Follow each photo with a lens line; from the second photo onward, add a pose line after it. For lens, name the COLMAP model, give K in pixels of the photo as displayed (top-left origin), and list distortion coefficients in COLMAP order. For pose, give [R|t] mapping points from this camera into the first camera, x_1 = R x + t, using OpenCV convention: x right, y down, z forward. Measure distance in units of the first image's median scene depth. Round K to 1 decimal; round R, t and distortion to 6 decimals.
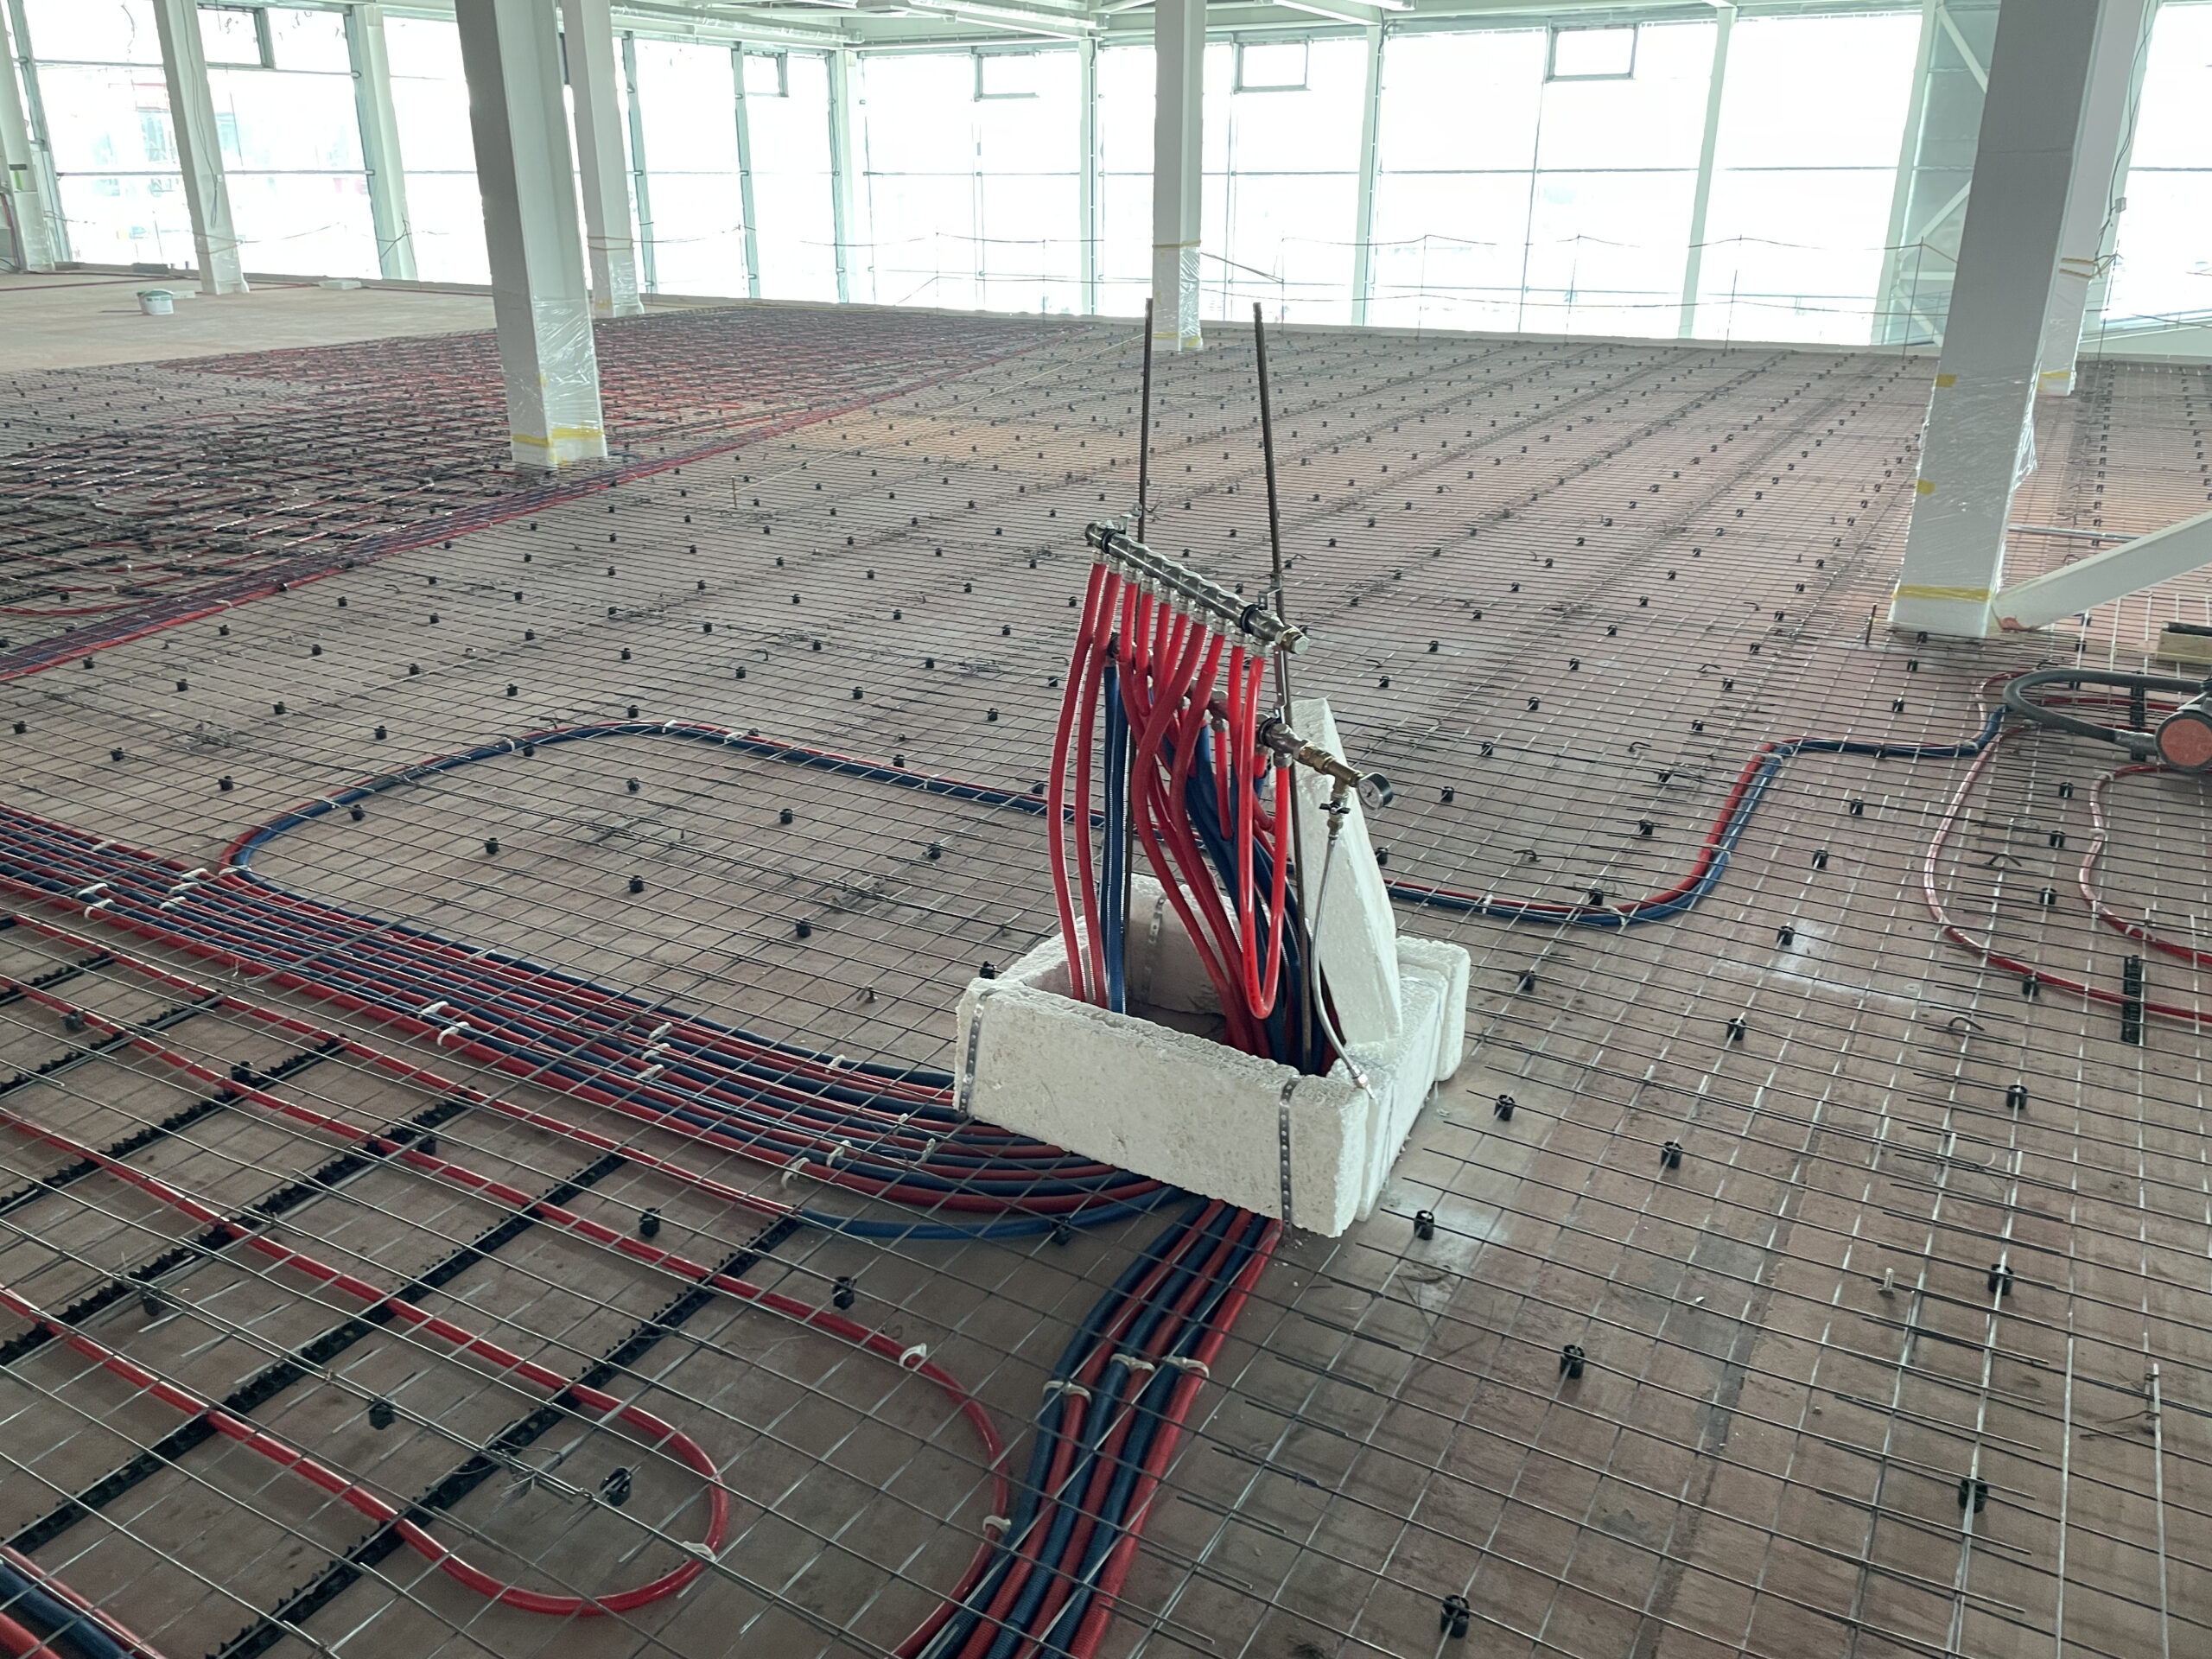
lens RADIAL K [[1662.0, 0, 1103.8], [0, 1662.0, 823.1], [0, 0, 1]] dist [0.095431, -0.115632]
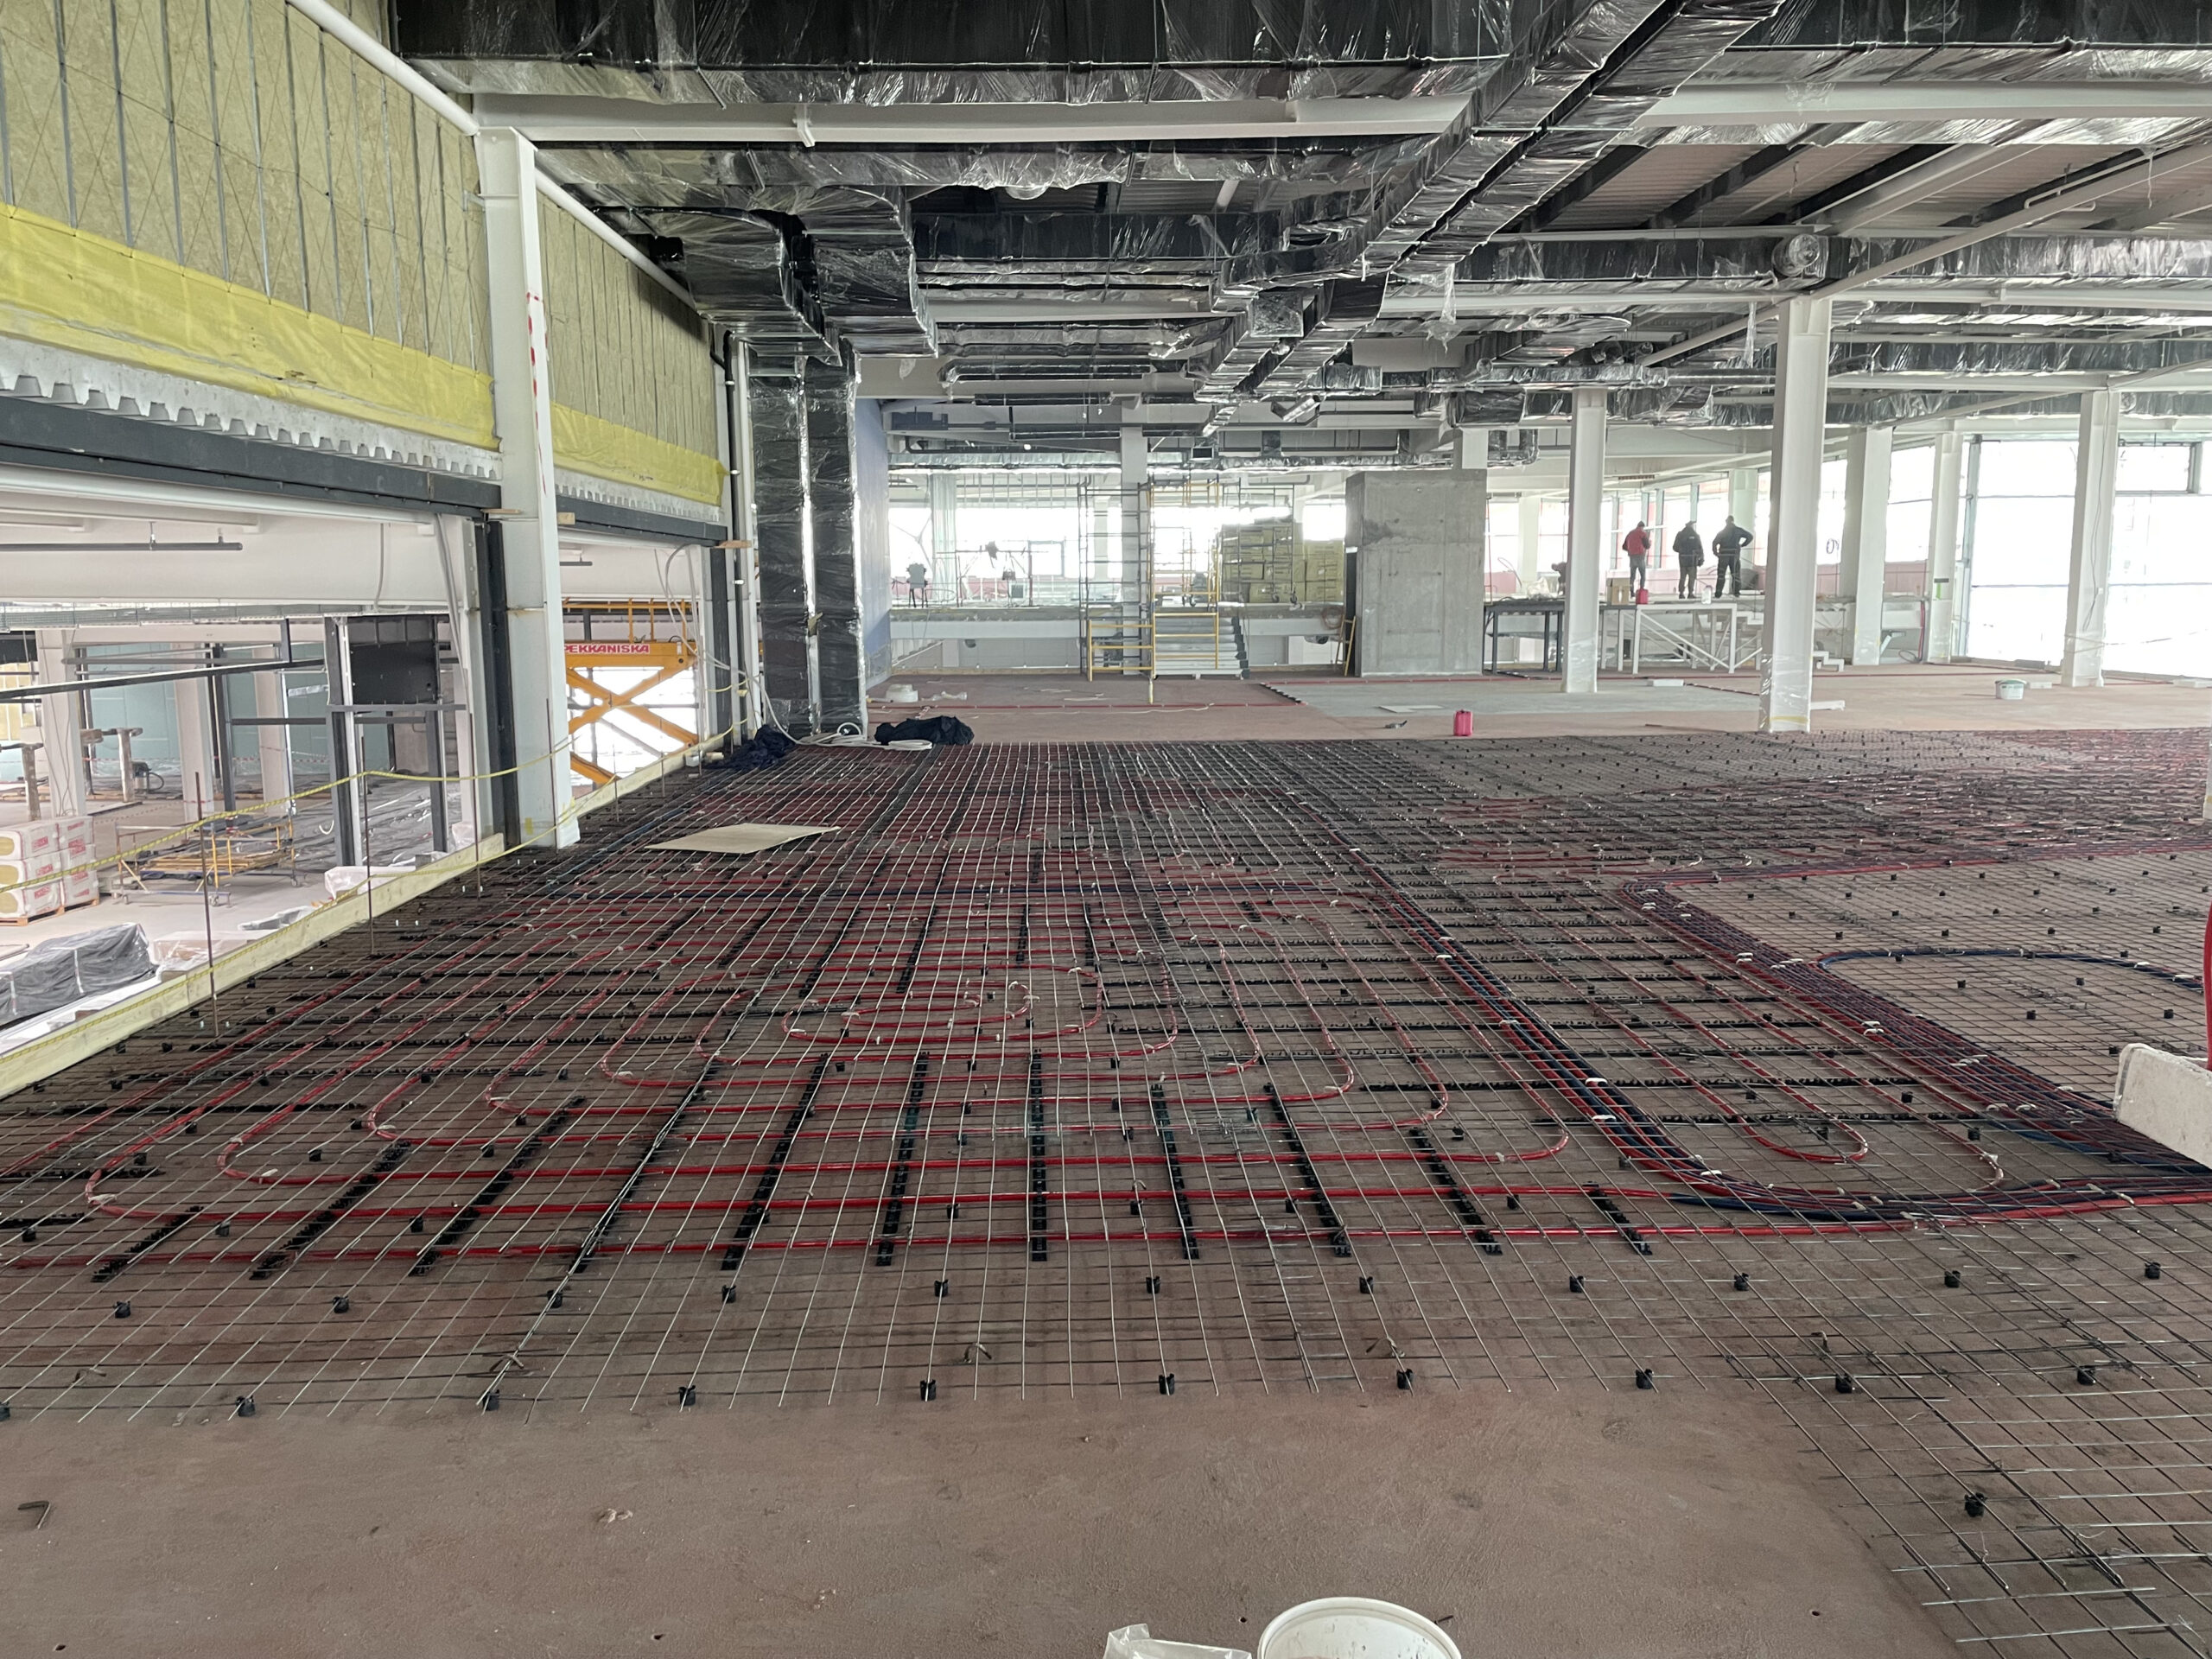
lens RADIAL K [[1662.0, 0, 1103.8], [0, 1662.0, 823.1], [0, 0, 1]] dist [0.095431, -0.115632]
pose [[0.529837, 0.116567, -0.840051, 0.245745], [-0.300613, 0.952011, -0.057500, 0.092089], [0.793035, 0.282996, 0.539452, -0.264124]]
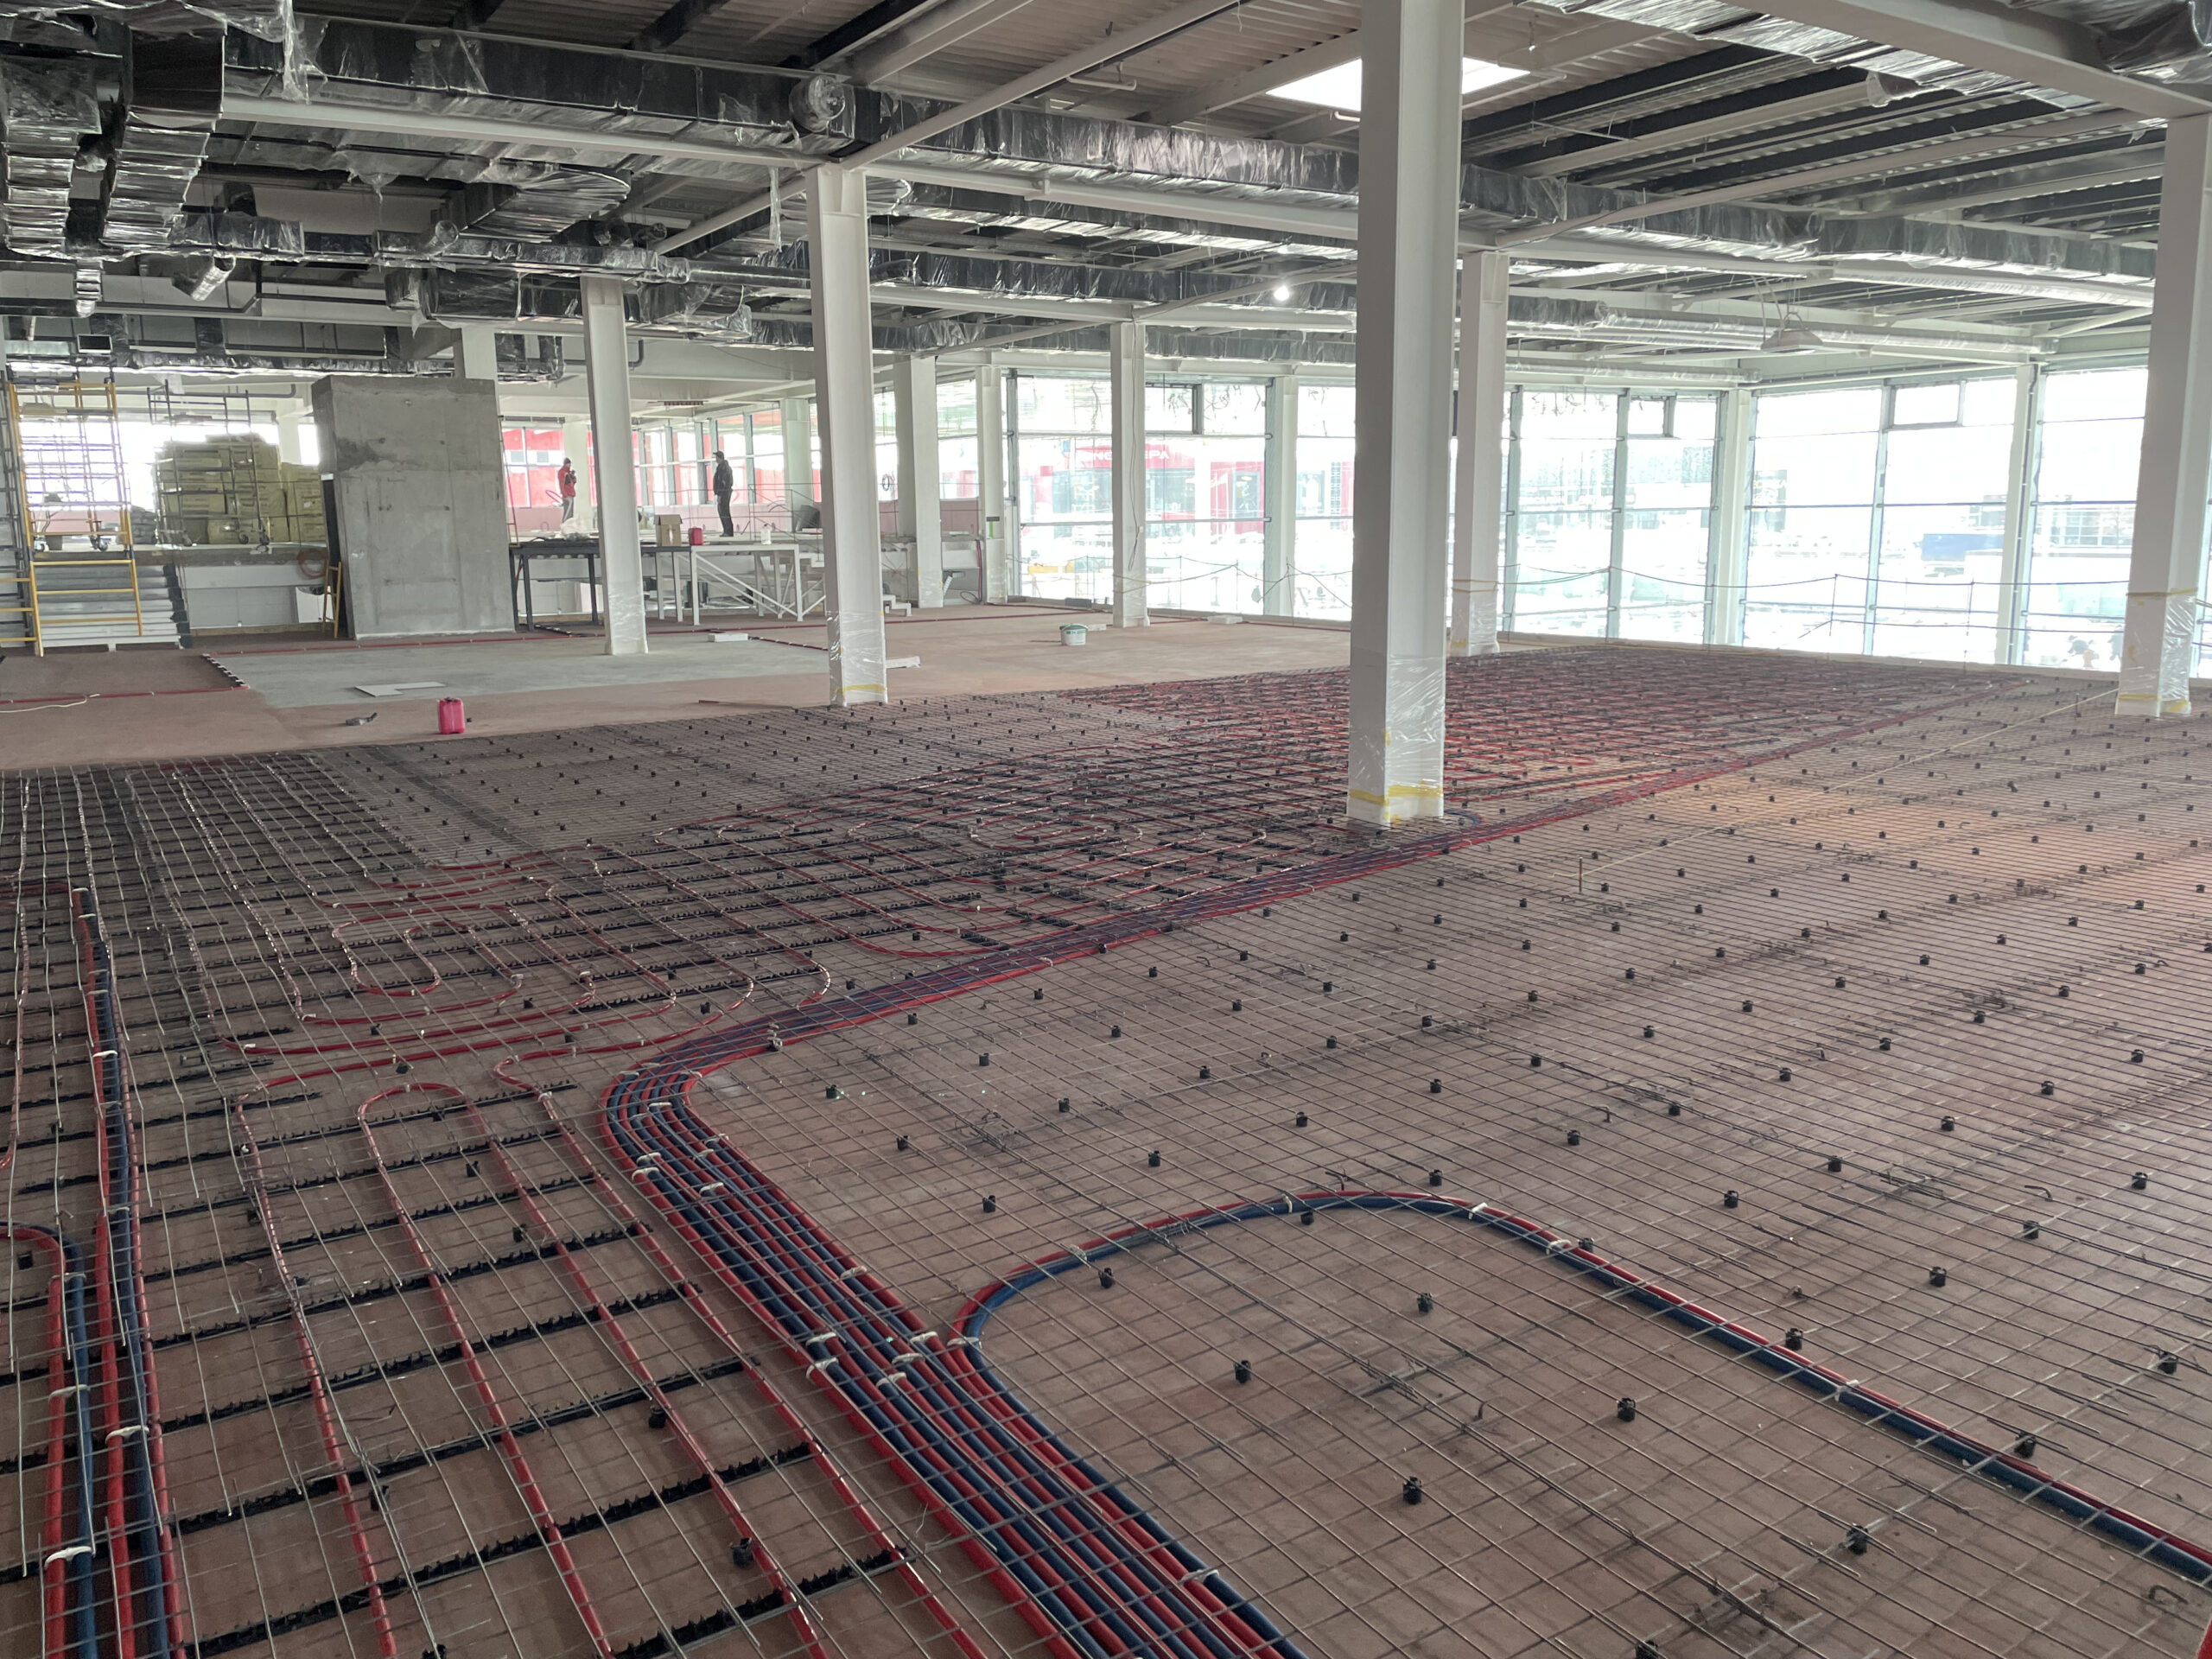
lens RADIAL K [[1677.4, 0, 1070.4], [0, 1677.4, 806.0], [0, 0, 1]] dist [0.103856, -0.142641]
pose [[0.876840, 0.071861, -0.475382, -0.032127], [-0.162006, 0.975103, -0.151418, -0.049011], [0.452666, 0.209784, 0.866651, 0.092433]]
